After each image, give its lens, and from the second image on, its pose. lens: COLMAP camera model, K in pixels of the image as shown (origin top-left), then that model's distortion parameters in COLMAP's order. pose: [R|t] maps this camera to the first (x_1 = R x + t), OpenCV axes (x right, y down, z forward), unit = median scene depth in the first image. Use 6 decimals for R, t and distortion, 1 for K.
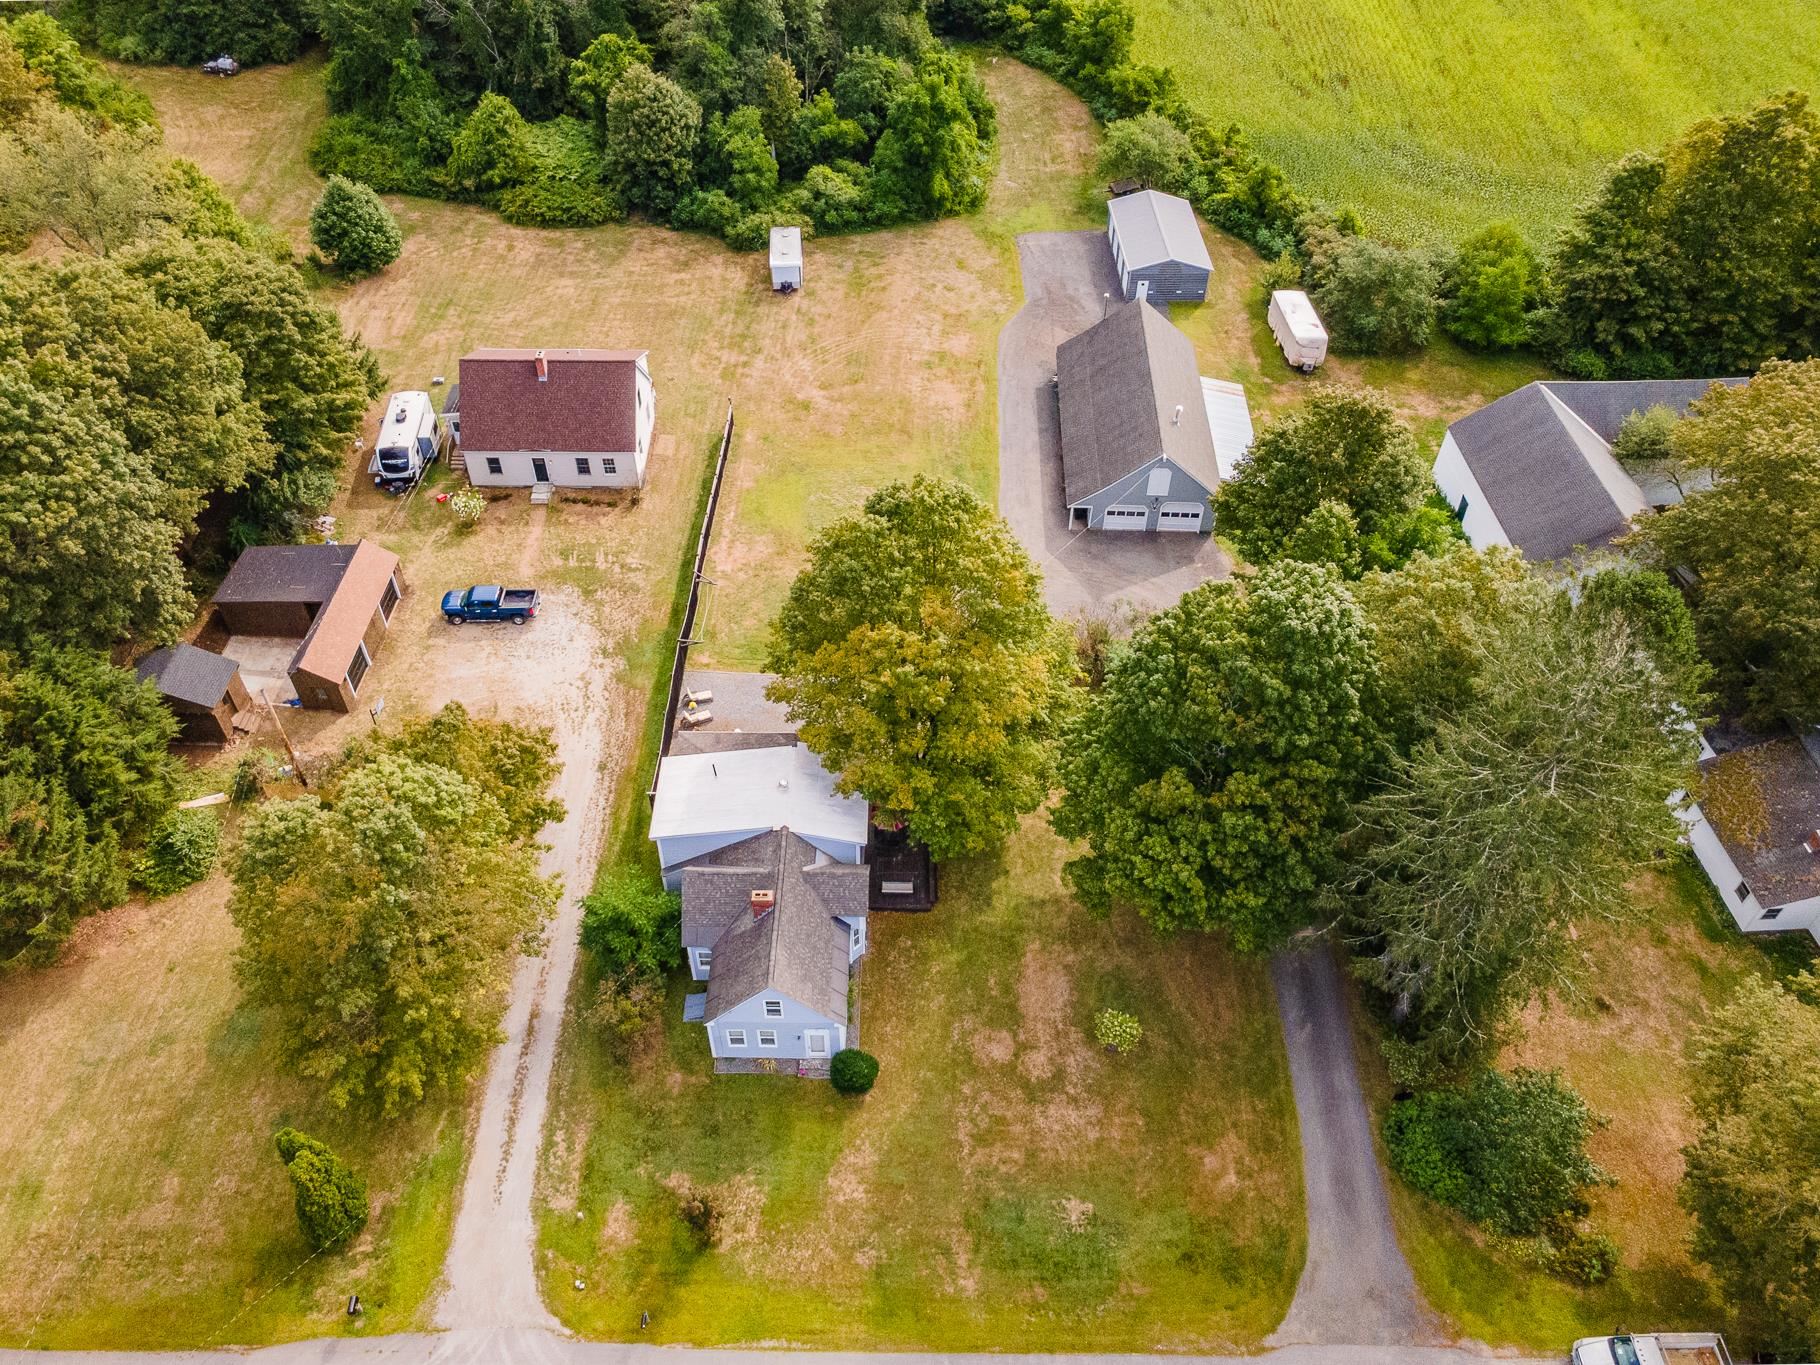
lens RADIAL K [[1305.9, 0, 911.2], [0, 1305.9, 676.8], [0, 0, 1]] dist [0.043684, 0.008182]
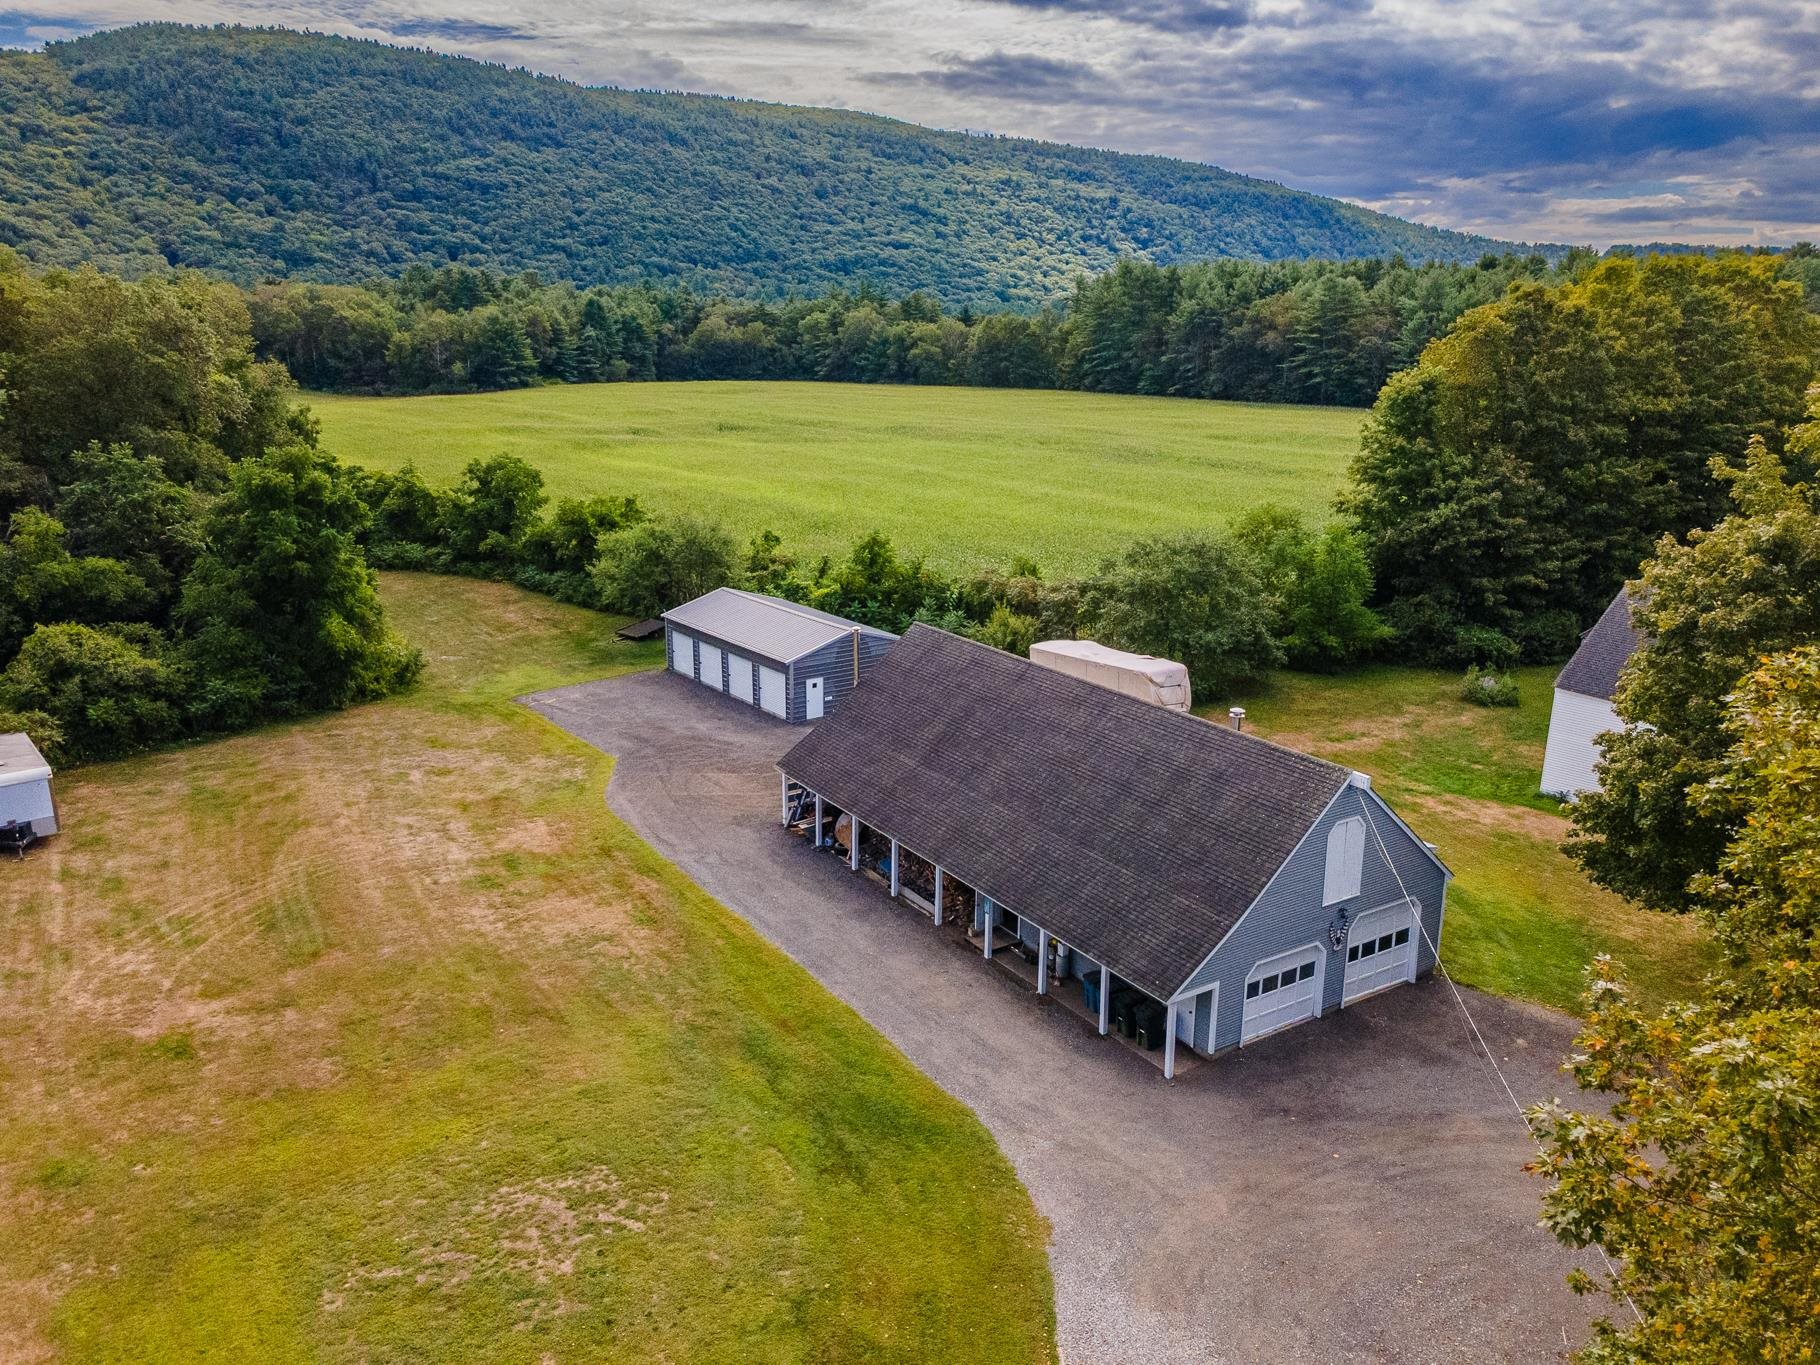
lens RADIAL K [[1305.9, 0, 912.8], [0, 1305.9, 700.4], [0, 0, 1]] dist [0.043684, 0.008182]
pose [[0.819855, -0.157152, 0.550583, -0.089573], [0.407407, 0.835776, -0.368101, -0.078086], [-0.402316, 0.526100, 0.749240, 0.583545]]
